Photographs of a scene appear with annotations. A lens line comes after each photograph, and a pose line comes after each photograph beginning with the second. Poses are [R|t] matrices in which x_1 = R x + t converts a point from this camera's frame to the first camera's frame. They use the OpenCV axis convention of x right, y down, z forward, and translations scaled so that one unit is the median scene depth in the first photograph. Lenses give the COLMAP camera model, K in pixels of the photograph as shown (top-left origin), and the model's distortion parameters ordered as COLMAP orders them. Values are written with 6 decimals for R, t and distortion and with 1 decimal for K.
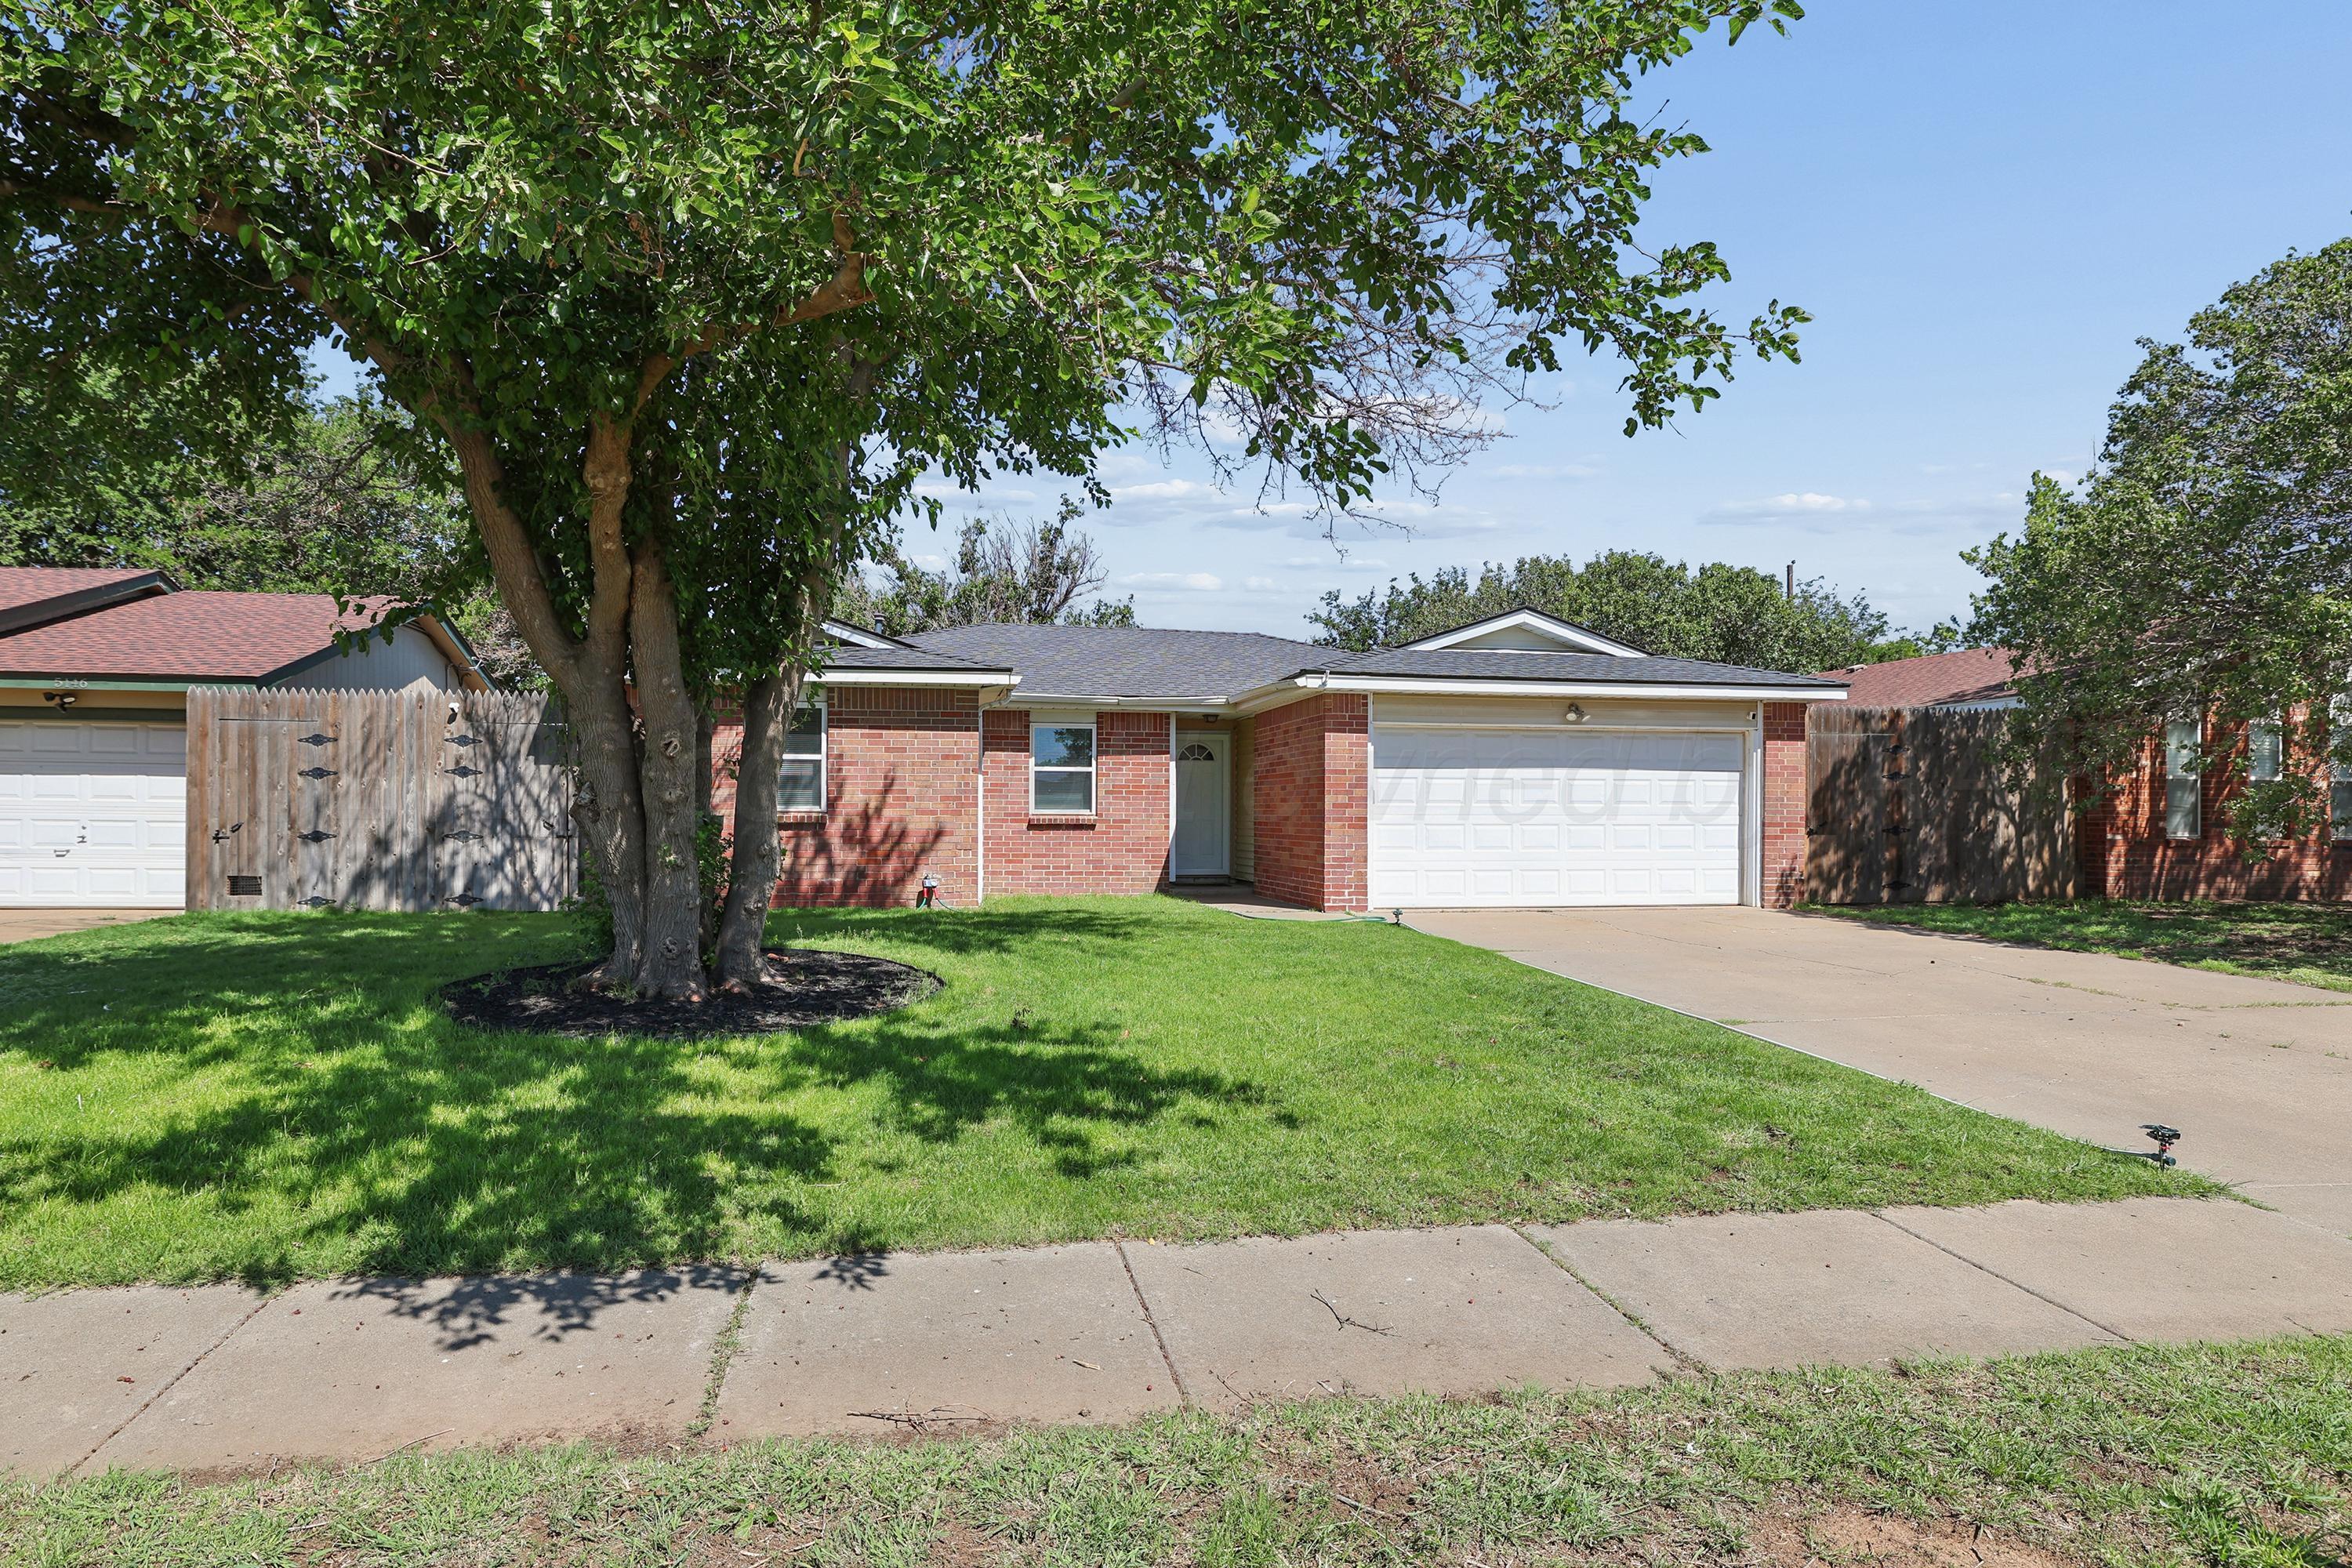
lens RADIAL K [[1211.4, 0, 1173.8], [0, 1211.4, 761.8], [0, 0, 1]] dist [-0.020919, -0.000139]
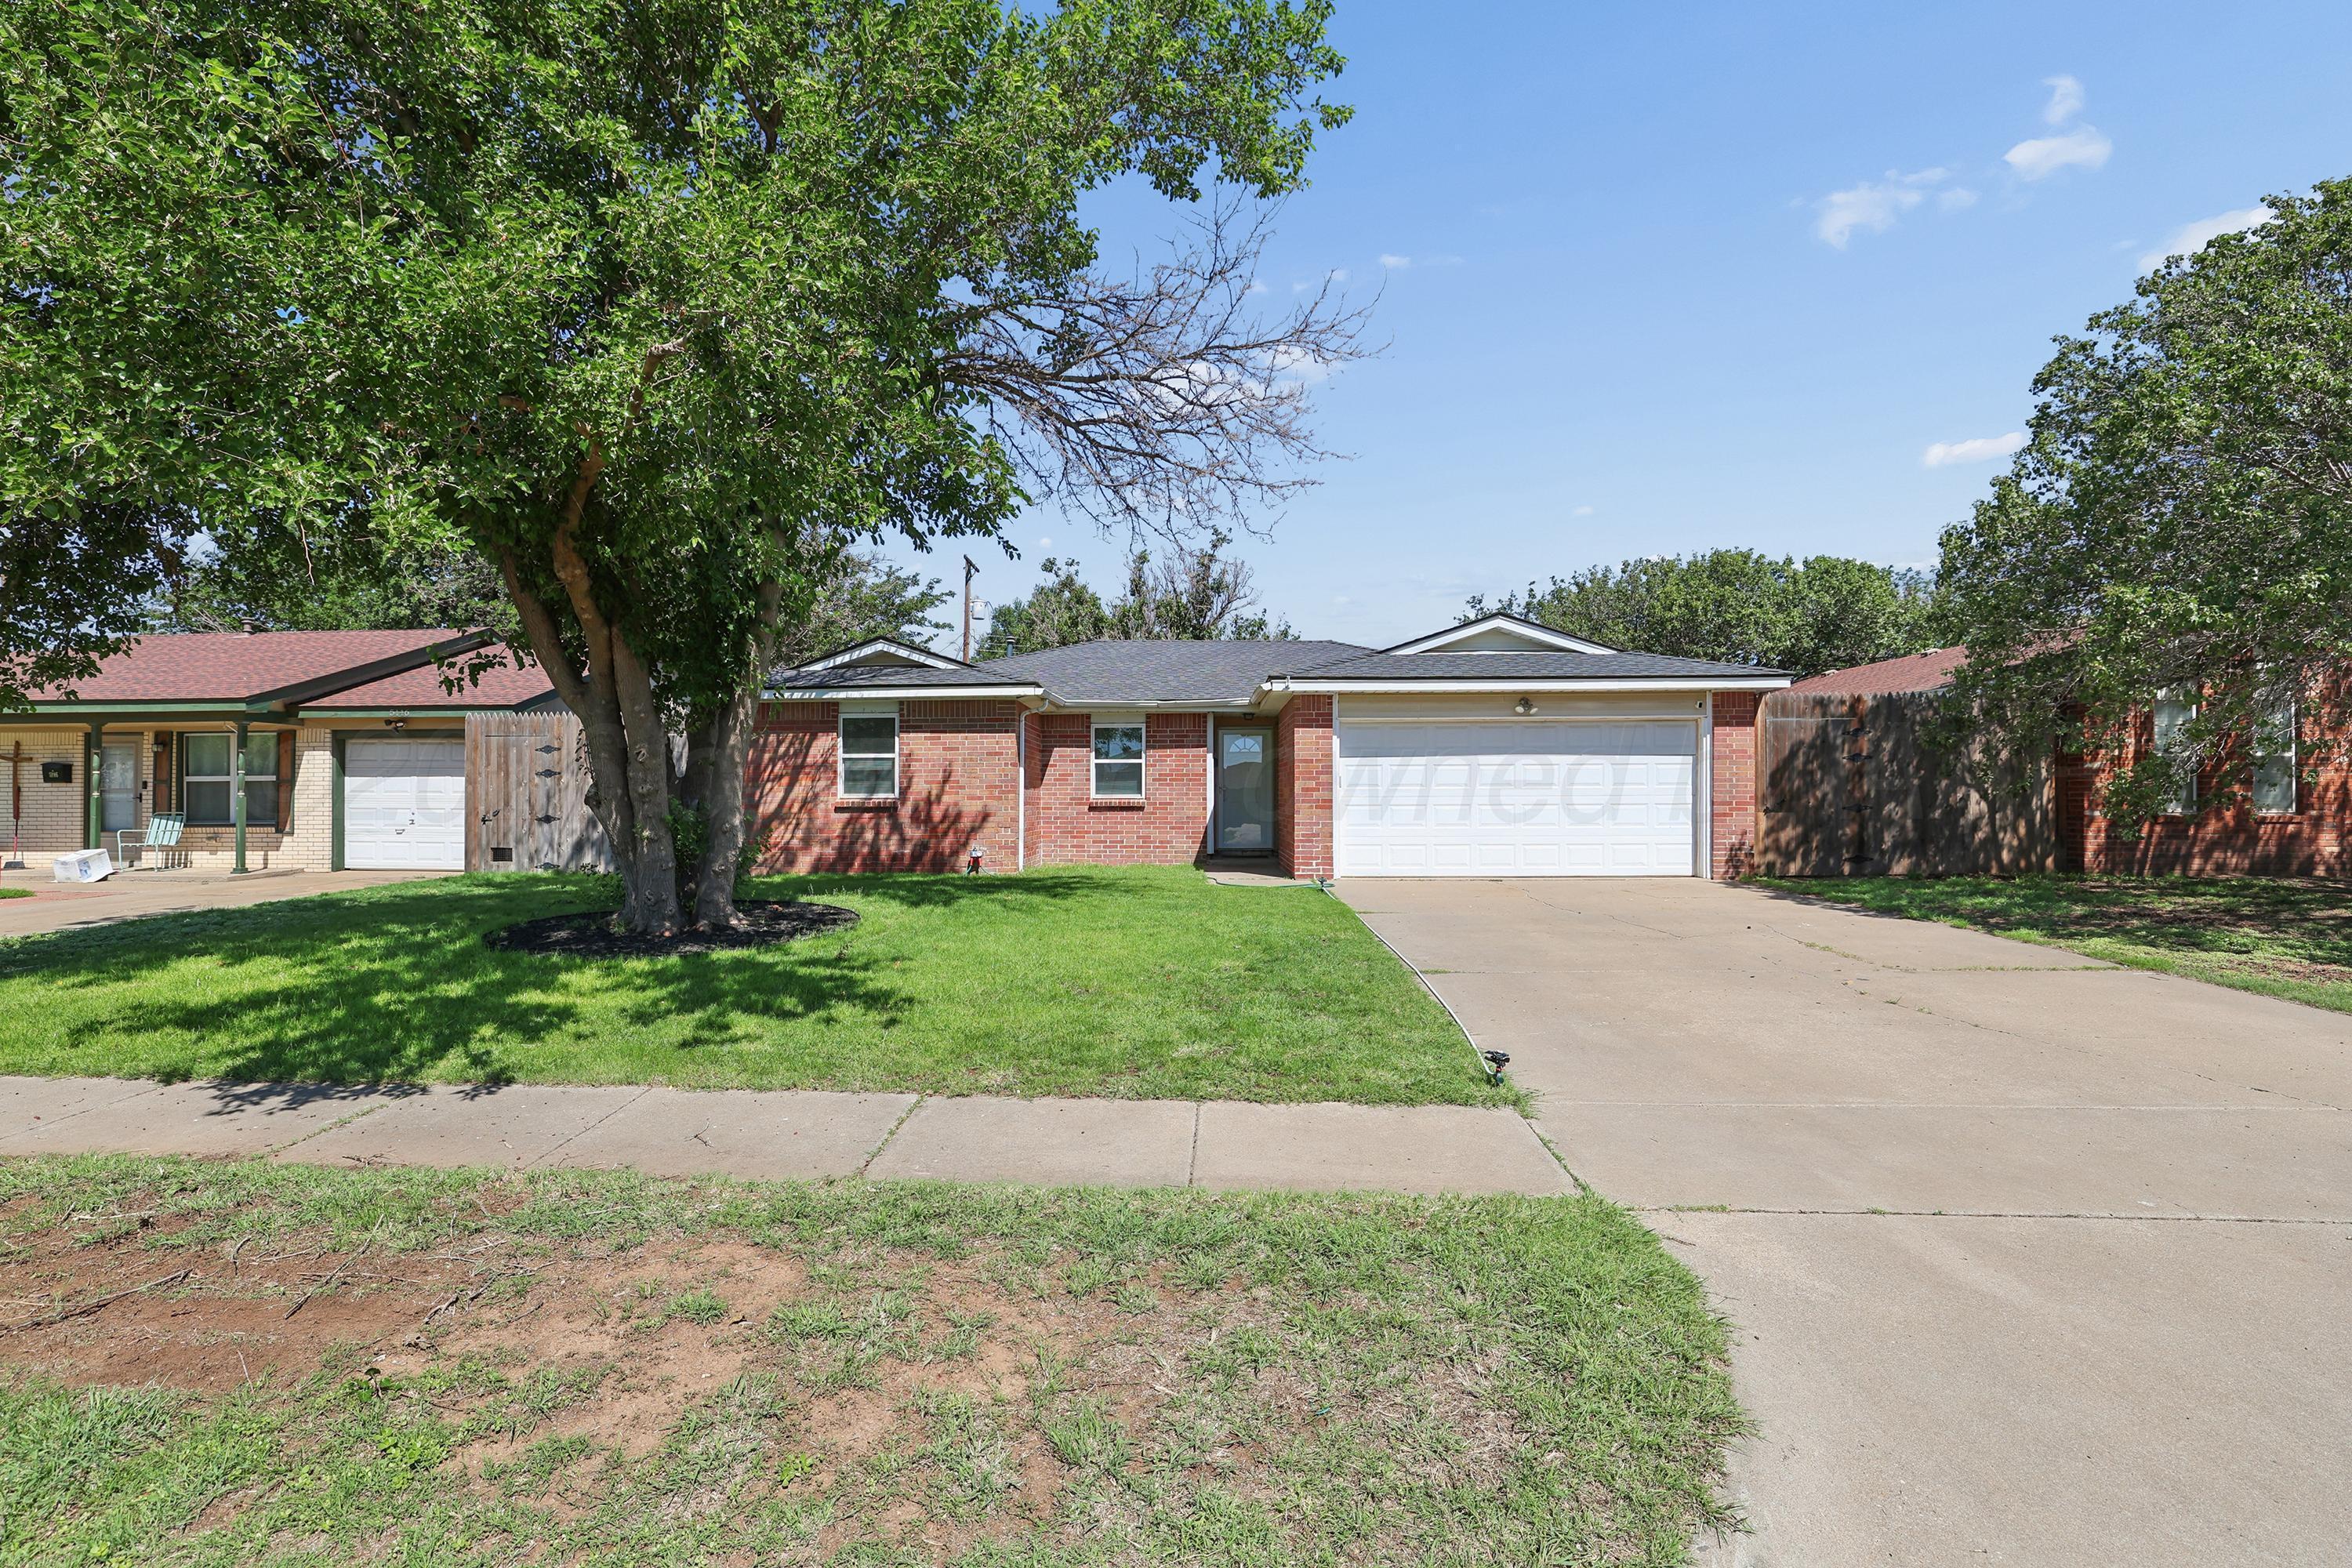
lens RADIAL K [[1054.4, 0, 1170.5], [0, 1054.4, 750.0], [0, 0, 1]] dist [-0.038126, 0.011359]
pose [[0.979807, -0.016734, -0.199246, 0.203362], [0.016555, 0.999860, -0.002566, -0.002179], [0.199261, -0.000784, 0.979946, -0.034334]]
